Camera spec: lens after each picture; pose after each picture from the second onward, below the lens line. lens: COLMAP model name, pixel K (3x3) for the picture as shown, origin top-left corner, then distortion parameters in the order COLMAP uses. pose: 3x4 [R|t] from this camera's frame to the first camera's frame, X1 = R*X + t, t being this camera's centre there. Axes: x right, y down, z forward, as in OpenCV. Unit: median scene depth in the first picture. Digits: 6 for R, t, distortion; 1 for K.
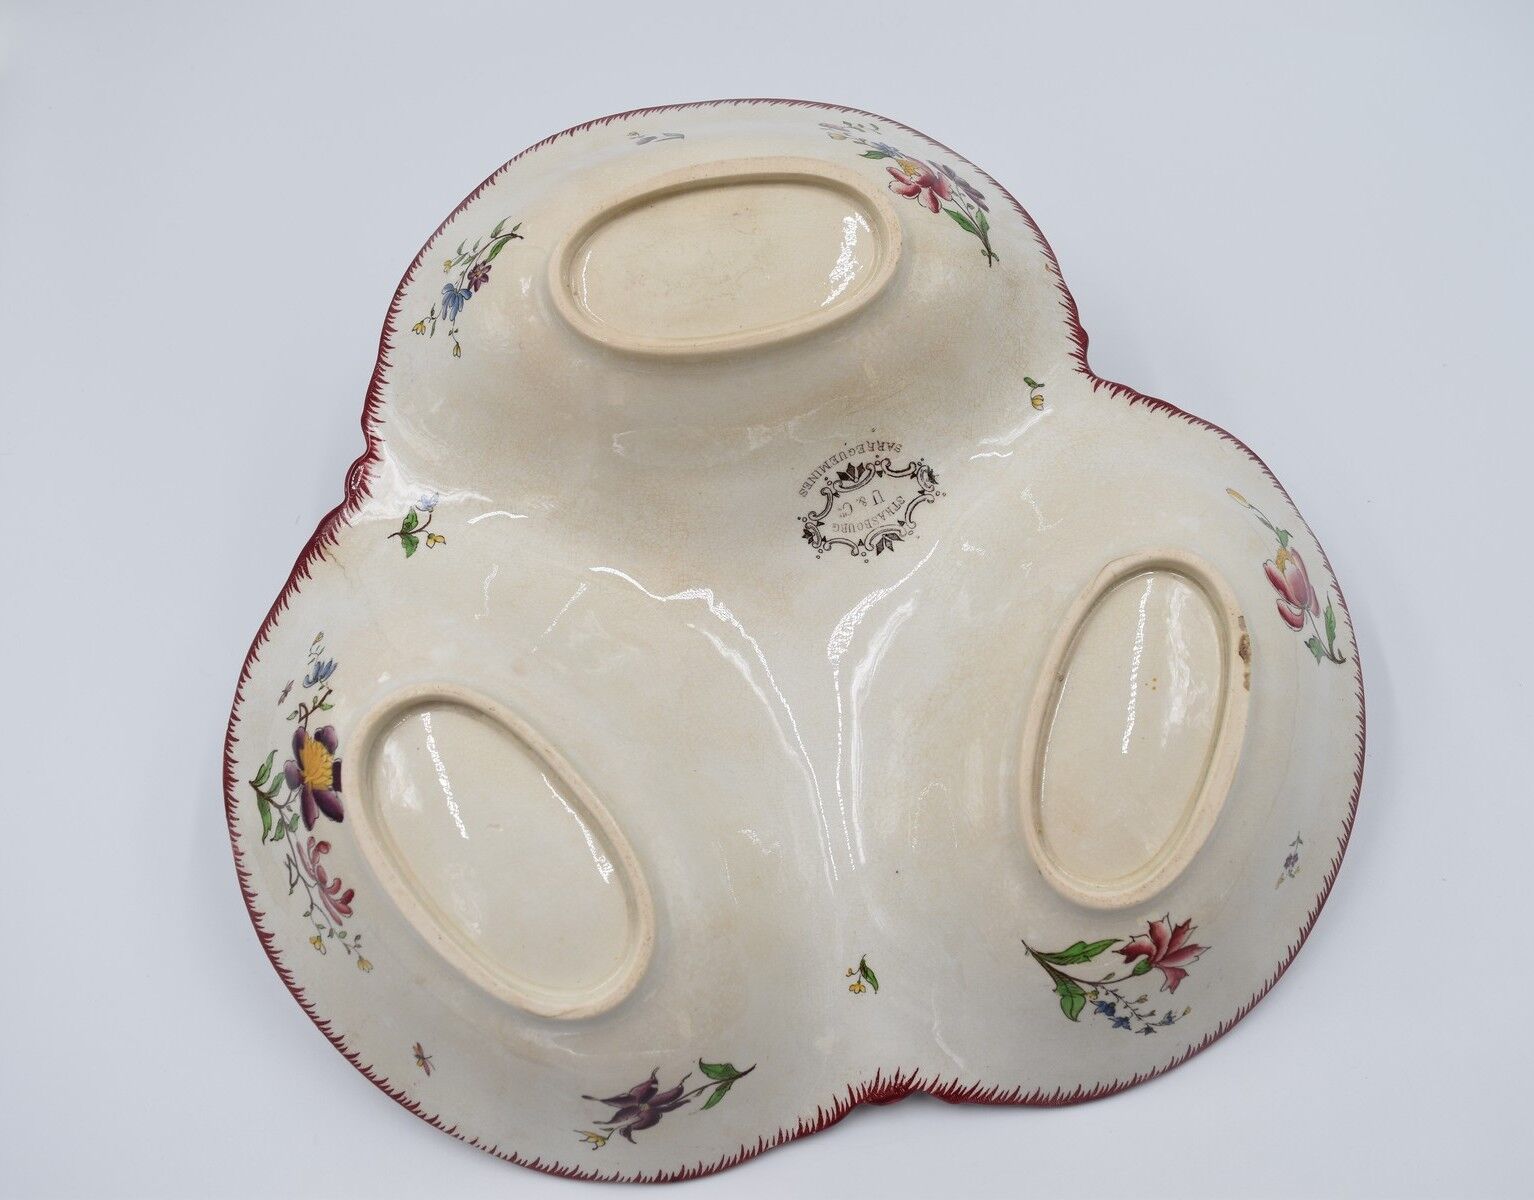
lens RADIAL K [[1543.5, 0, 767.0], [0, 1543.5, 600.0], [0, 0, 1]] dist [-0.055624, -0.002752]
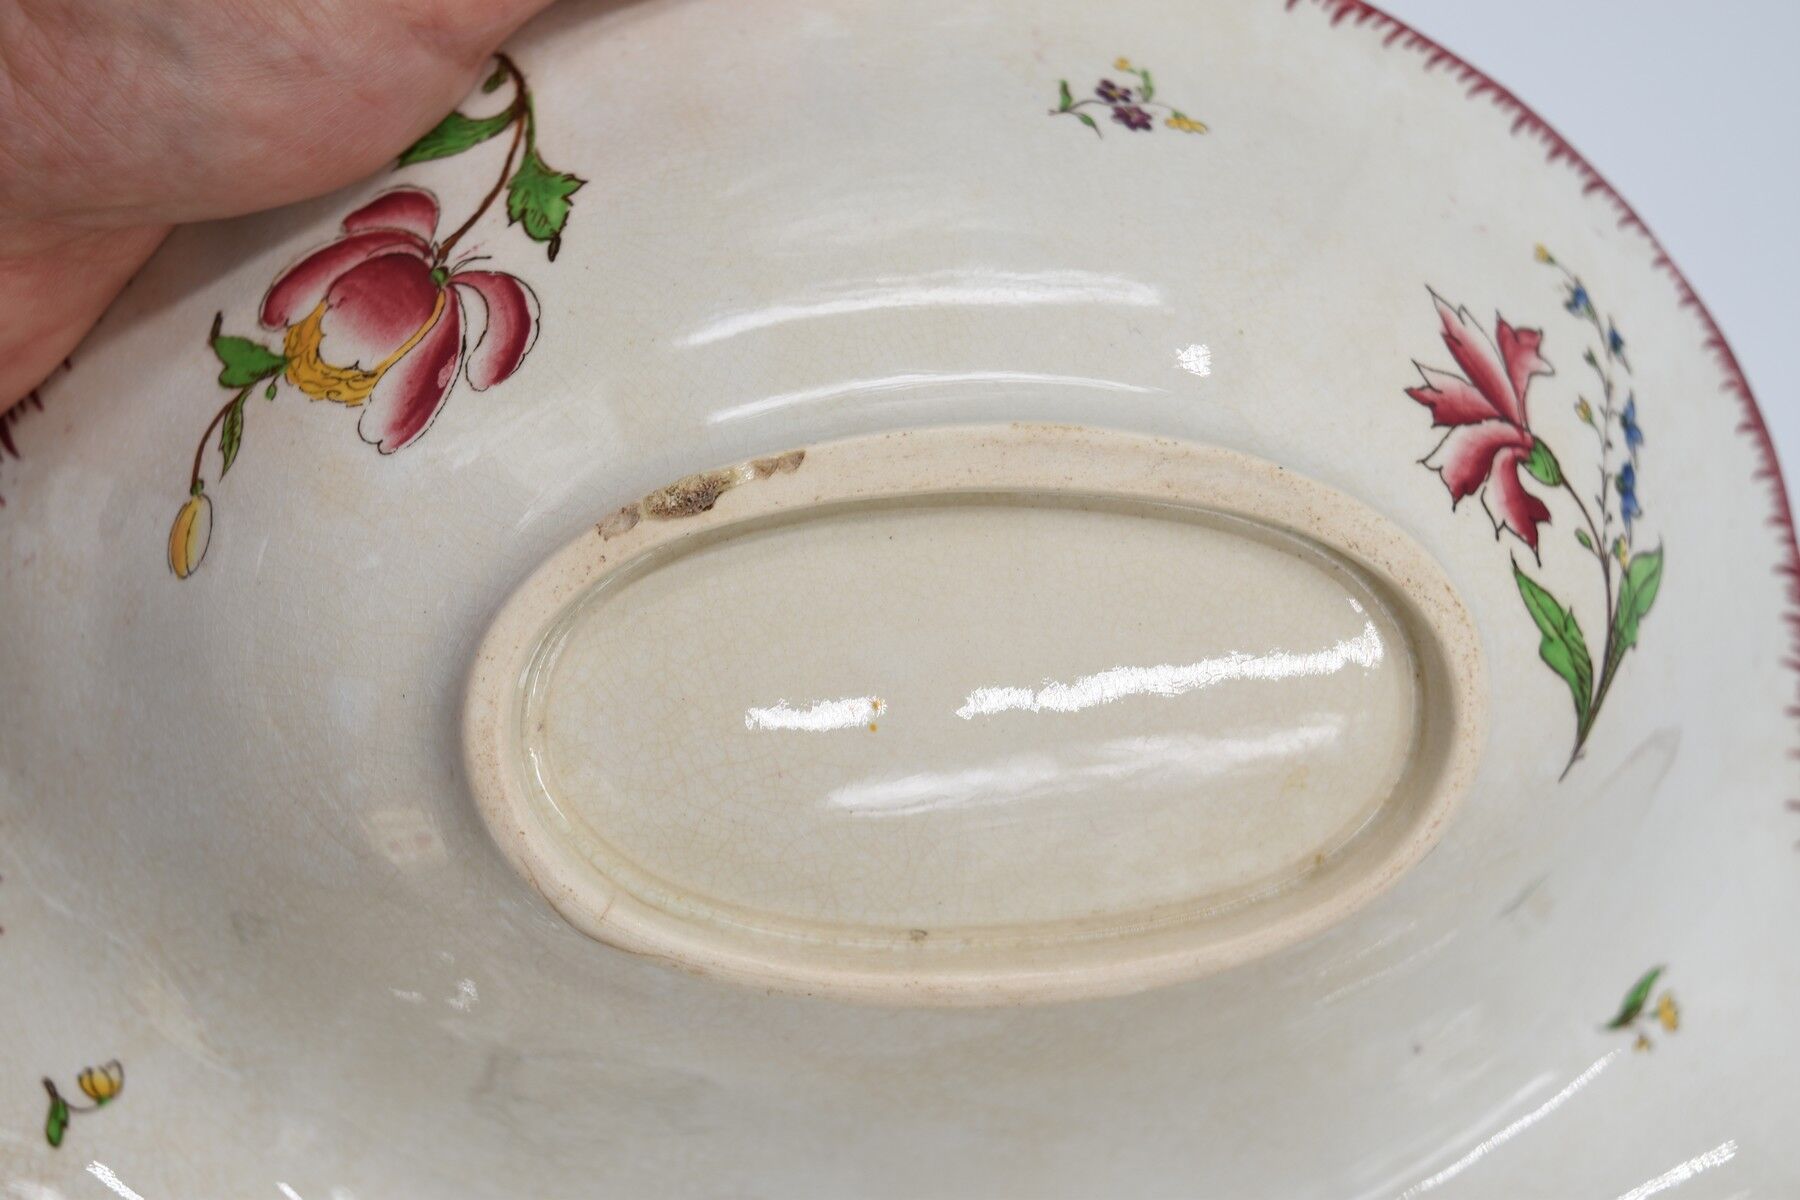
lens RADIAL K [[2484.6, 0, 900.0], [0, 2484.6, 600.0], [0, 0, 1]] dist [-0.032009, 0.053523]
pose [[-0.300194, -0.929124, -0.215900, 0.360243], [0.904988, -0.348949, 0.243377, -0.062258], [-0.301465, -0.122327, 0.945598, 0.417336]]
